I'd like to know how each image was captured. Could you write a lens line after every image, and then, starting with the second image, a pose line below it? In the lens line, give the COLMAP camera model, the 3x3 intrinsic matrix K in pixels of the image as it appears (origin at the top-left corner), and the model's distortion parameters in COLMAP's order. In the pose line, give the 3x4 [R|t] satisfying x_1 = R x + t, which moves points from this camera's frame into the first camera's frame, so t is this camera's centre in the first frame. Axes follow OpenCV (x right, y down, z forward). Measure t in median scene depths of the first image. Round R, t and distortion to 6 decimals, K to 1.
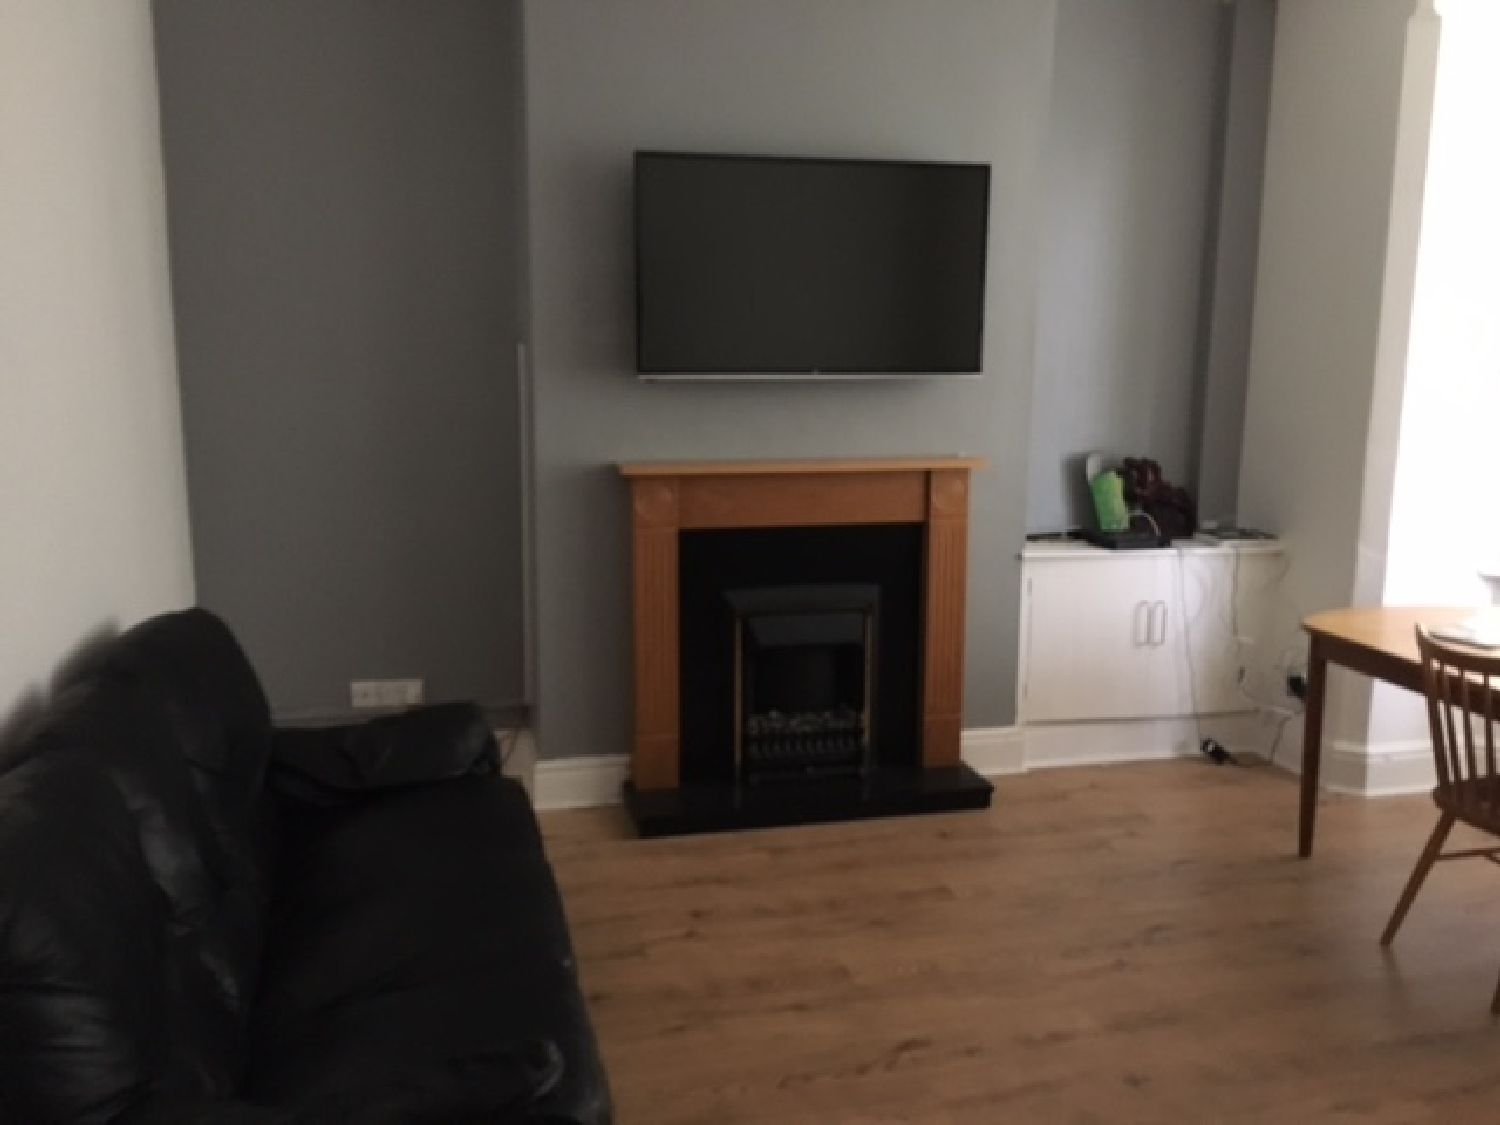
lens RADIAL K [[1287.2, 0, 750.0], [0, 1287.2, 562.5], [0, 0, 1]] dist [0.071195, -0.079952]
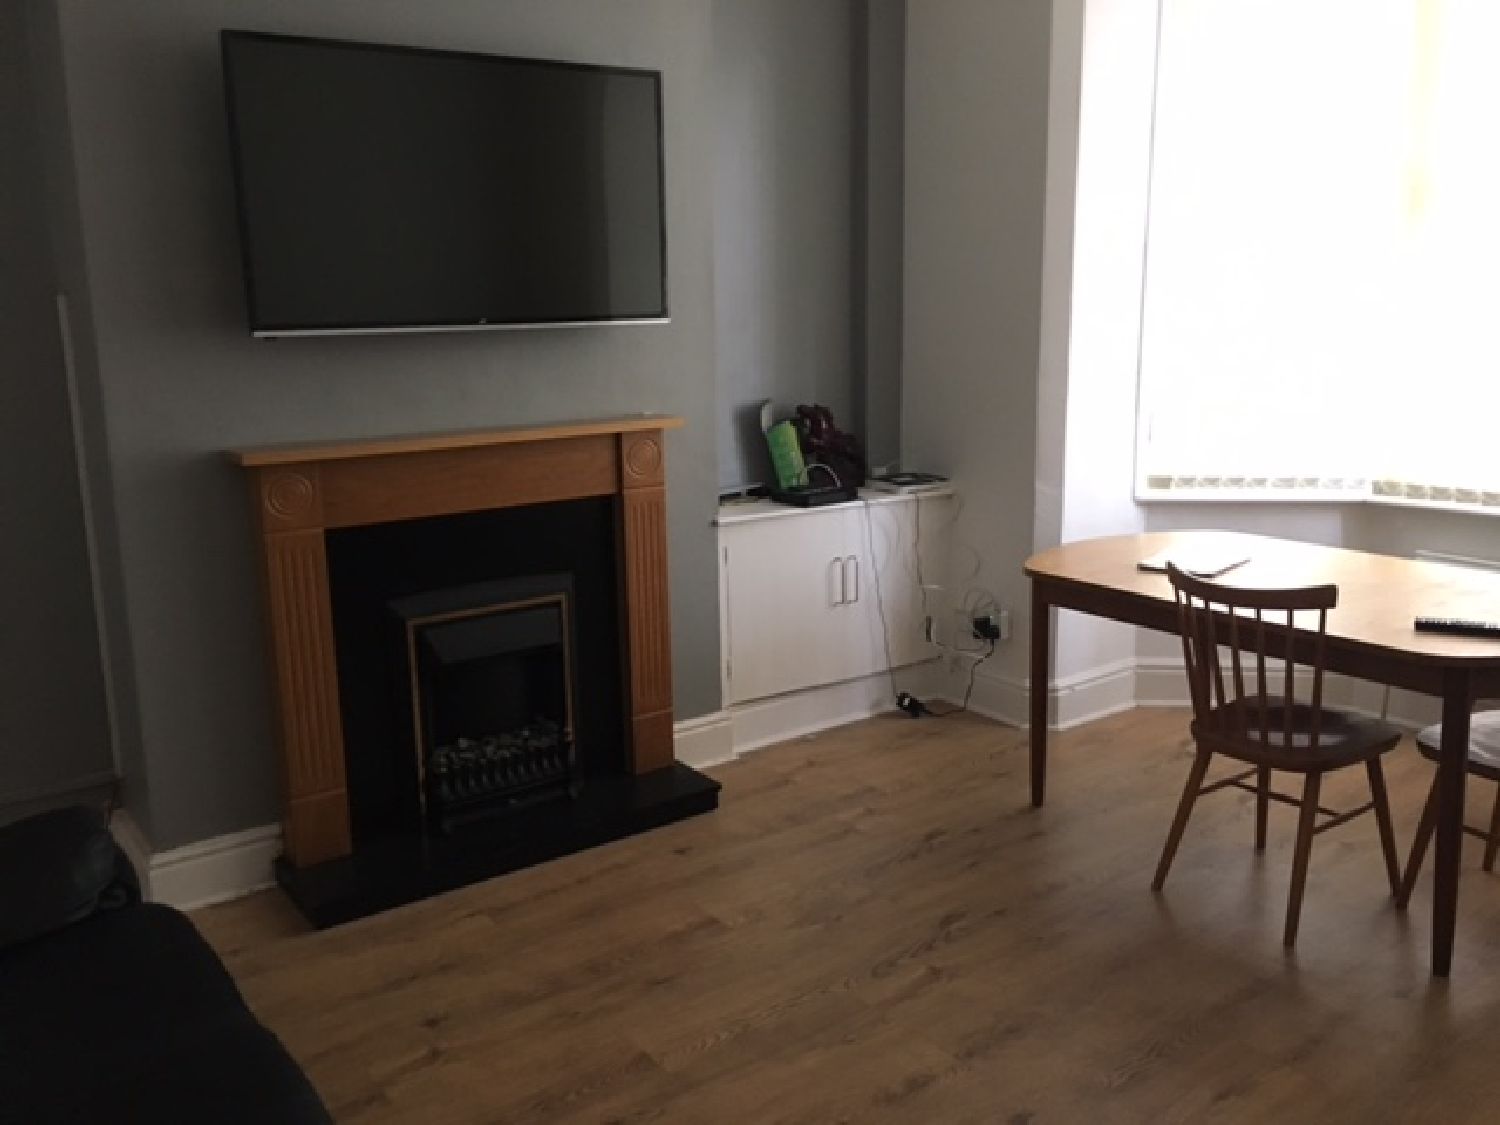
lens RADIAL K [[1287.2, 0, 750.0], [0, 1287.2, 562.5], [0, 0, 1]] dist [0.071195, -0.079952]
pose [[0.927257, -0.102251, 0.360194, -0.095543], [0.089911, 0.994648, 0.050898, -0.021548], [-0.363470, -0.014810, 0.931488, 0.166900]]
